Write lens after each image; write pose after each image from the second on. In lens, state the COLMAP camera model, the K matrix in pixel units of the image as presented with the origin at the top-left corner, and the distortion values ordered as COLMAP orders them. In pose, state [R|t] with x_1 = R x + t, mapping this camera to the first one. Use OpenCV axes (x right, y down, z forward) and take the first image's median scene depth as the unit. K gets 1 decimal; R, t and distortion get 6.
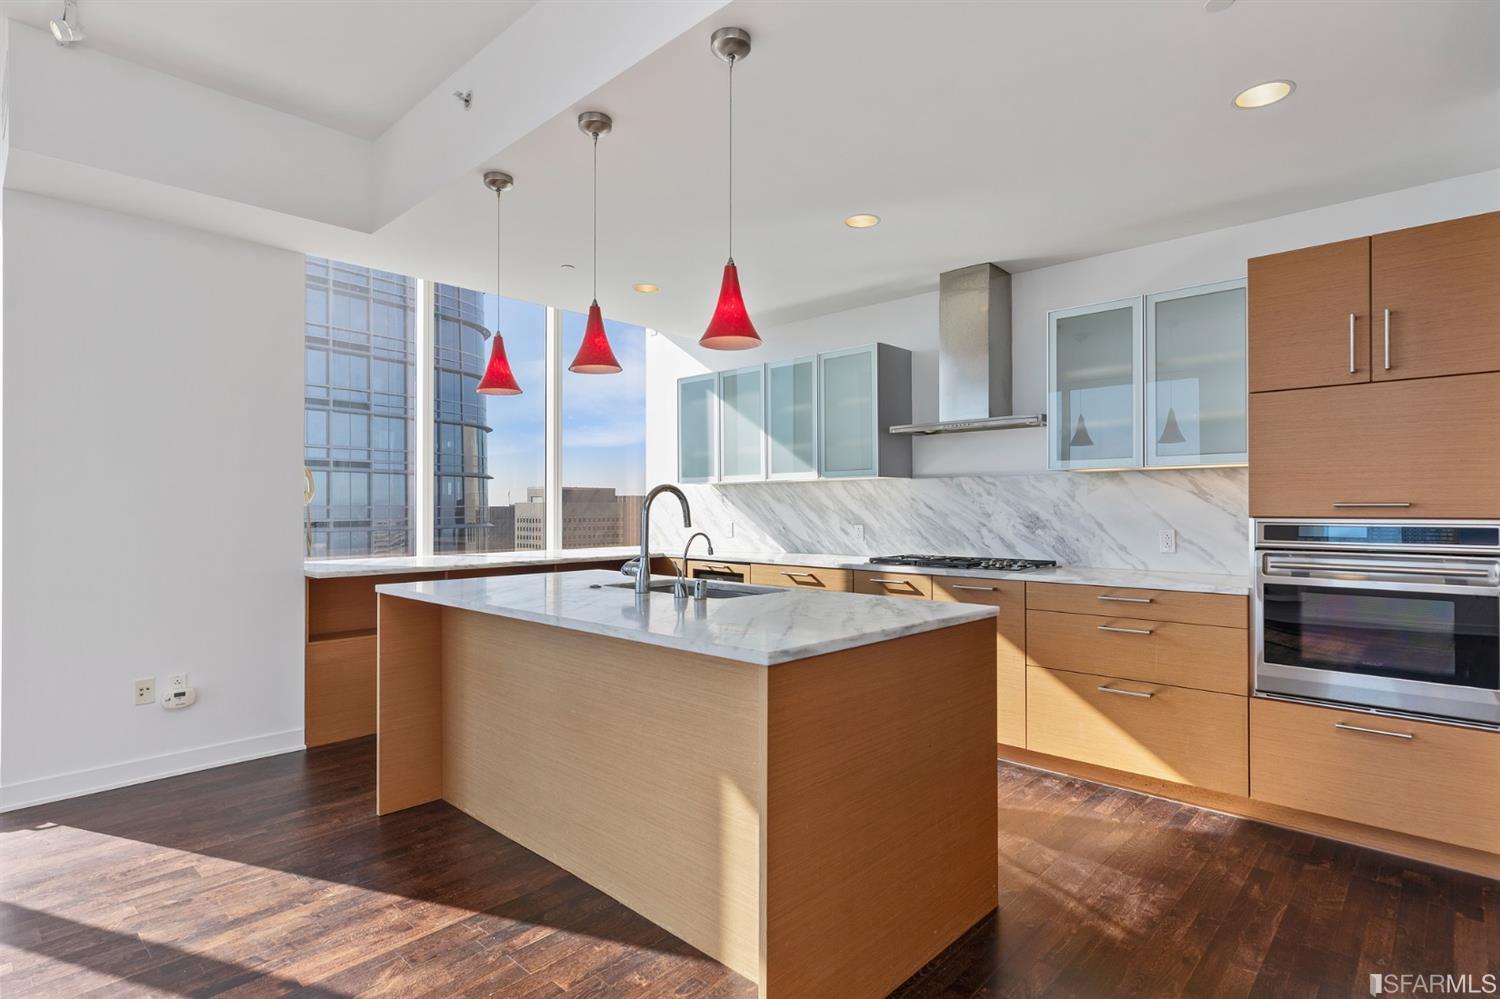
lens RADIAL K [[764.9, 0, 751.7], [0, 764.9, 507.7], [0, 0, 1]] dist [-0.001255, 0.000683]
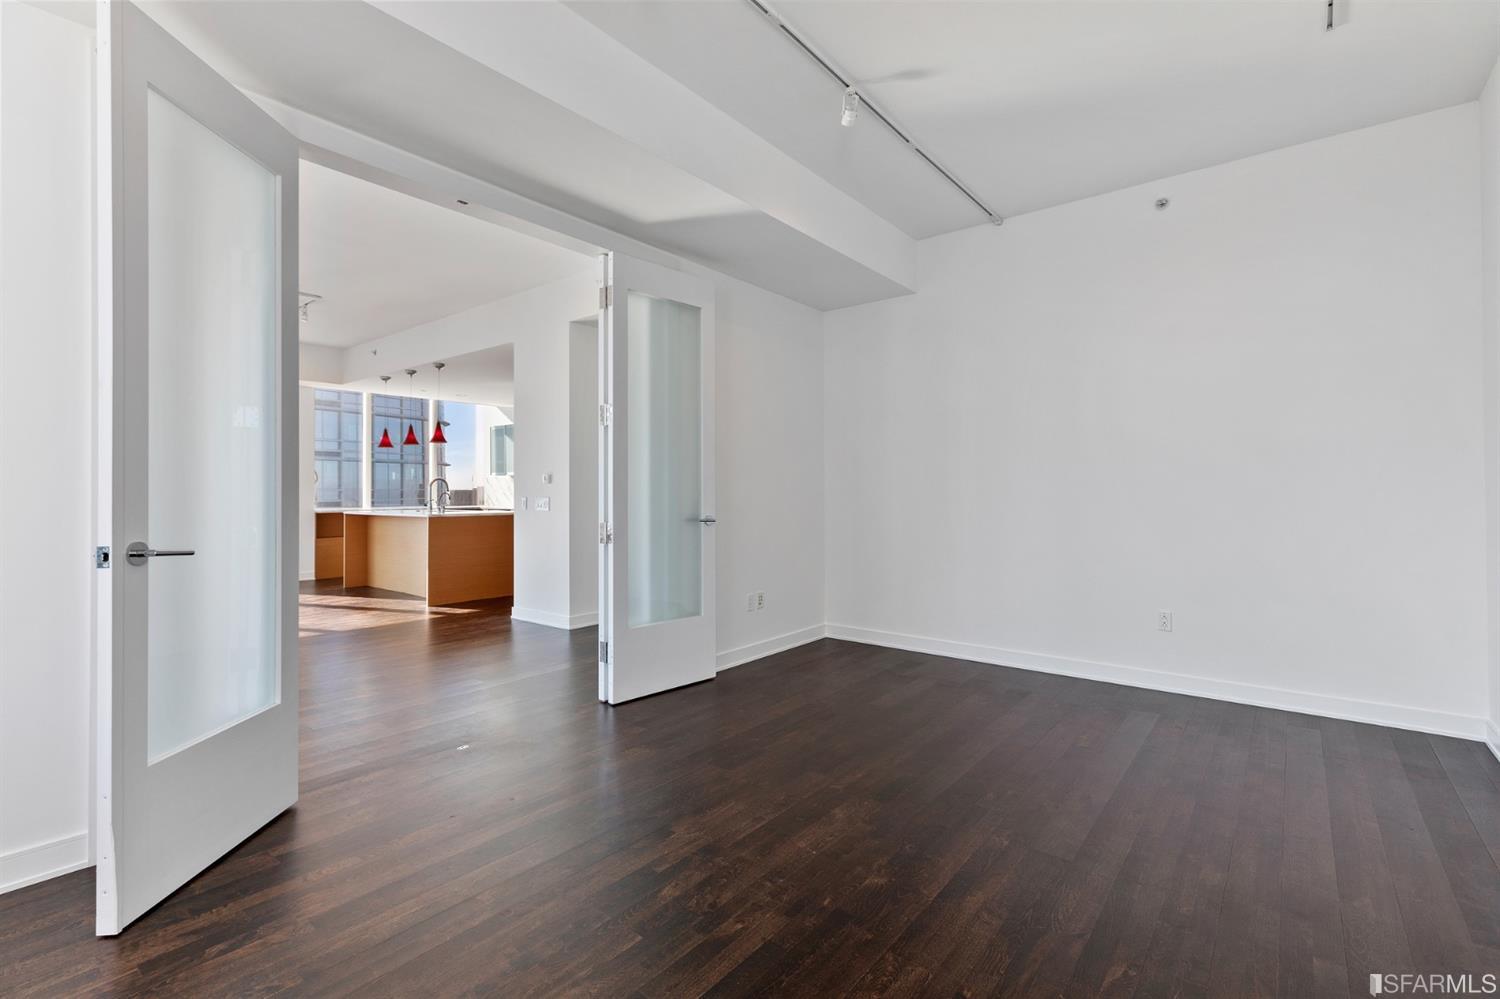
lens RADIAL K [[670.7, 0, 746.4], [0, 670.7, 492.8], [0, 0, 1]] dist [0.003850, -0.001386]
pose [[0.996670, 0.005044, 0.081380, 0.493301], [-0.005114, 0.999987, 0.000654, 0.011321], [-0.081376, -0.001068, 0.996683, -0.997623]]
